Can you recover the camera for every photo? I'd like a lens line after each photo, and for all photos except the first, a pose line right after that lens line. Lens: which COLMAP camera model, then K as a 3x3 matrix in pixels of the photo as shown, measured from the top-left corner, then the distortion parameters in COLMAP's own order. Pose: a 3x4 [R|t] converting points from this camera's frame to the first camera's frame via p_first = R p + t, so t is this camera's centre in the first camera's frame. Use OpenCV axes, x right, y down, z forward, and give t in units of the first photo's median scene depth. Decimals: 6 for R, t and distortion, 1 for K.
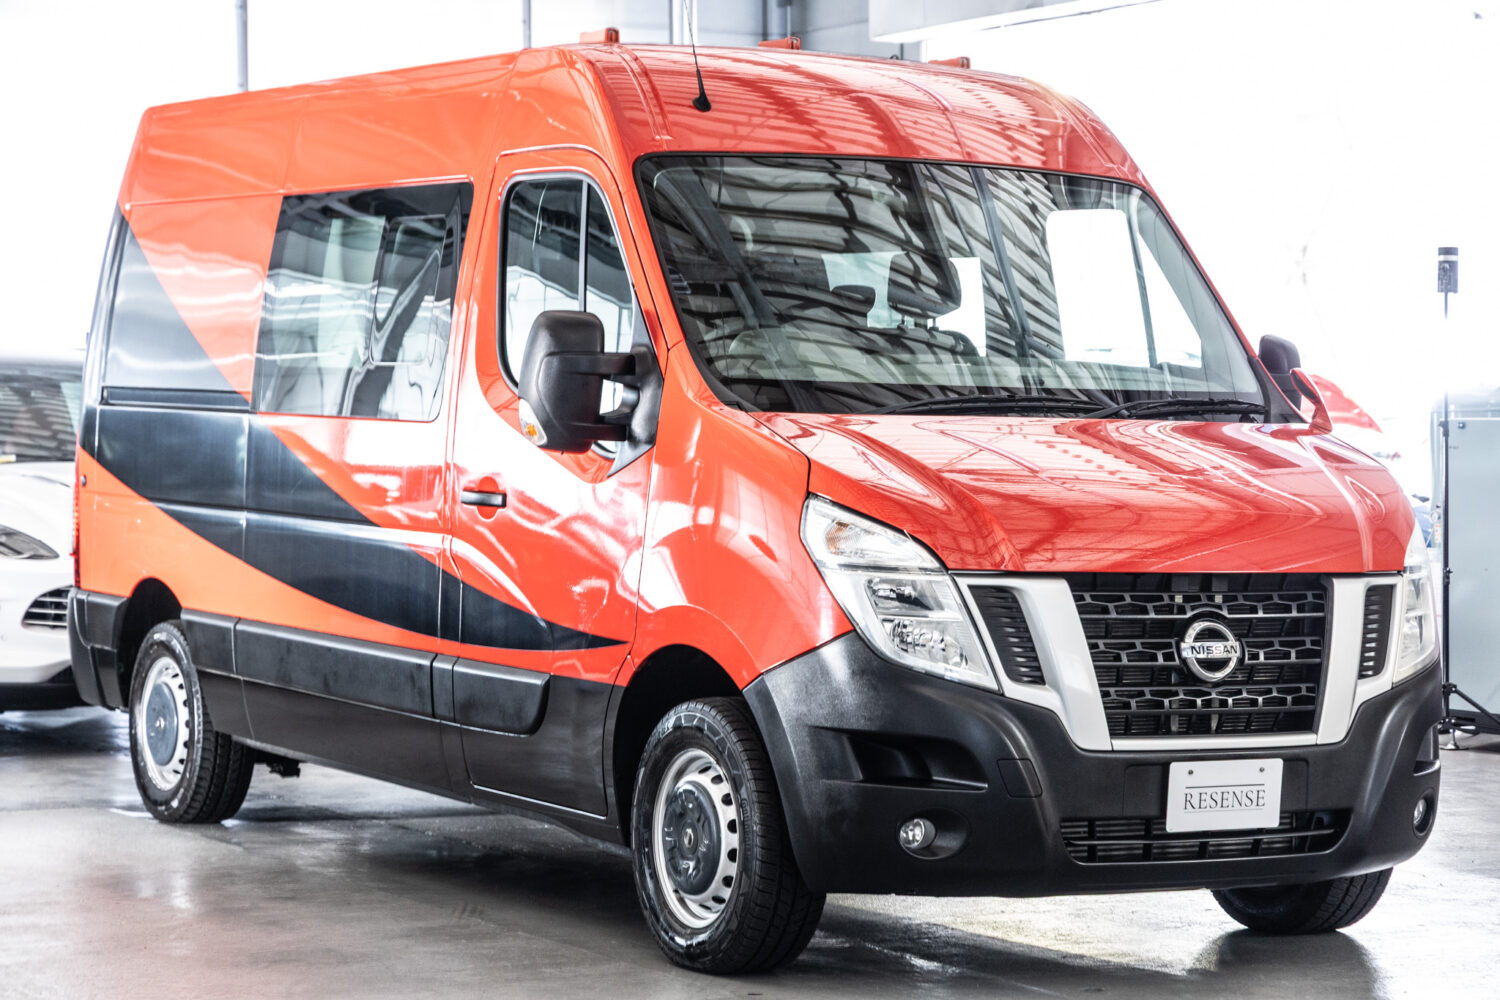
lens RADIAL K [[3555.9, 0, 750.0], [0, 3555.9, 500.0], [0, 0, 1]] dist [0.105743, 0.273700]
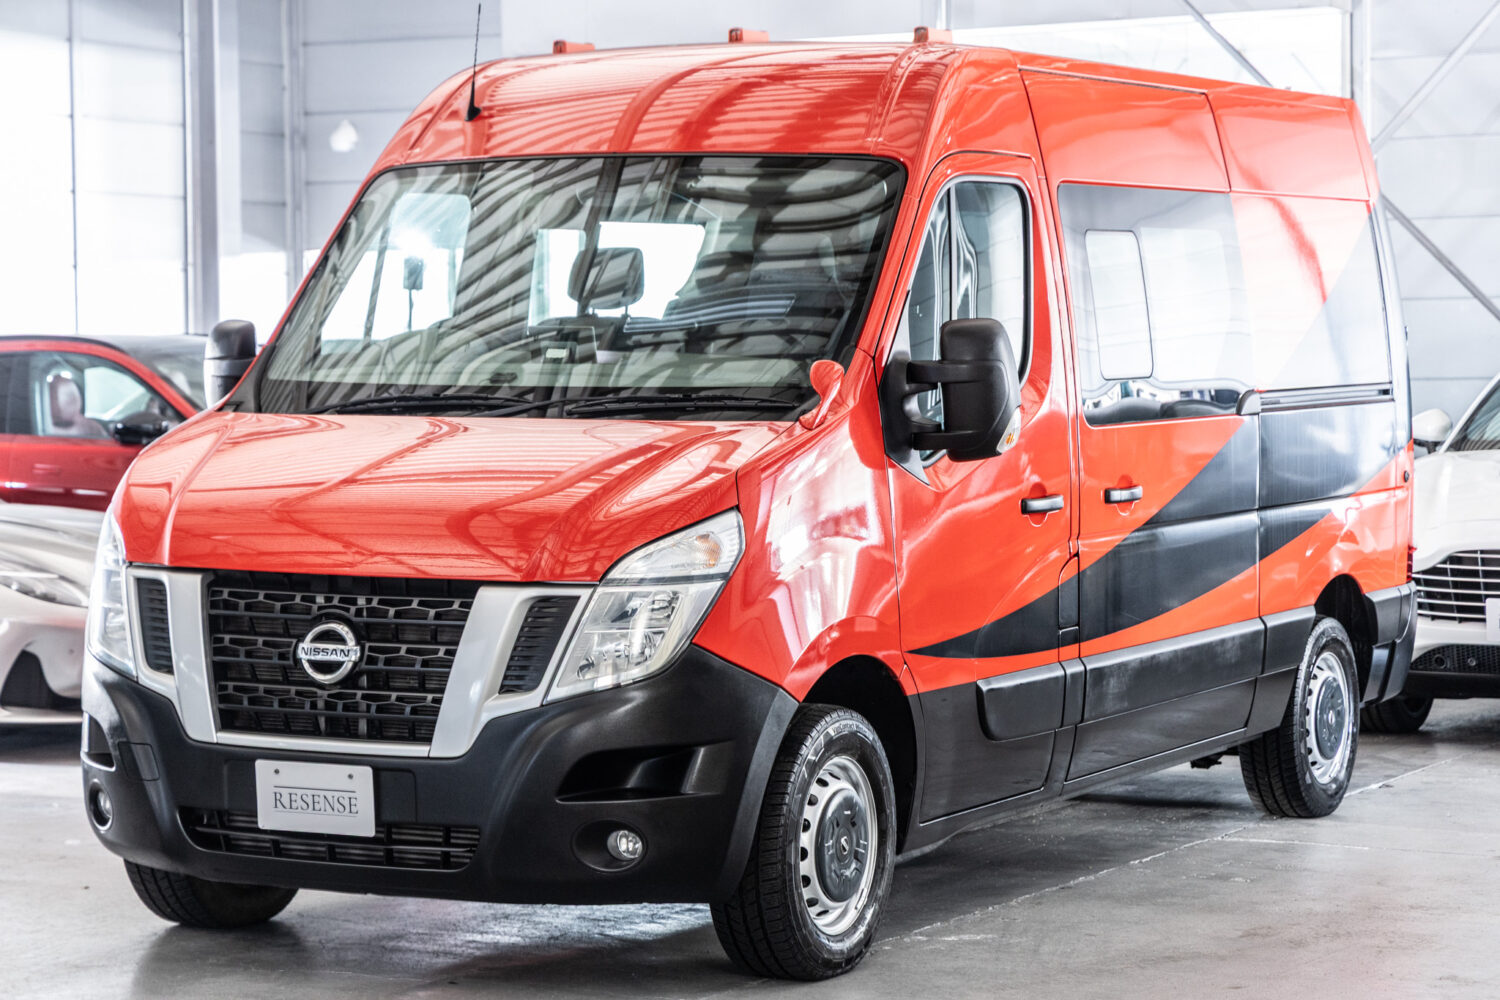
lens RADIAL K [[3555.9, 0, 750.0], [0, 3555.9, 500.0], [0, 0, 1]] dist [0.105743, 0.273700]
pose [[0.539378, 0.021268, -0.841795, 1.035891], [-0.007072, 0.999760, 0.020728, -0.022140], [0.842034, -0.005227, 0.539399, 0.564025]]
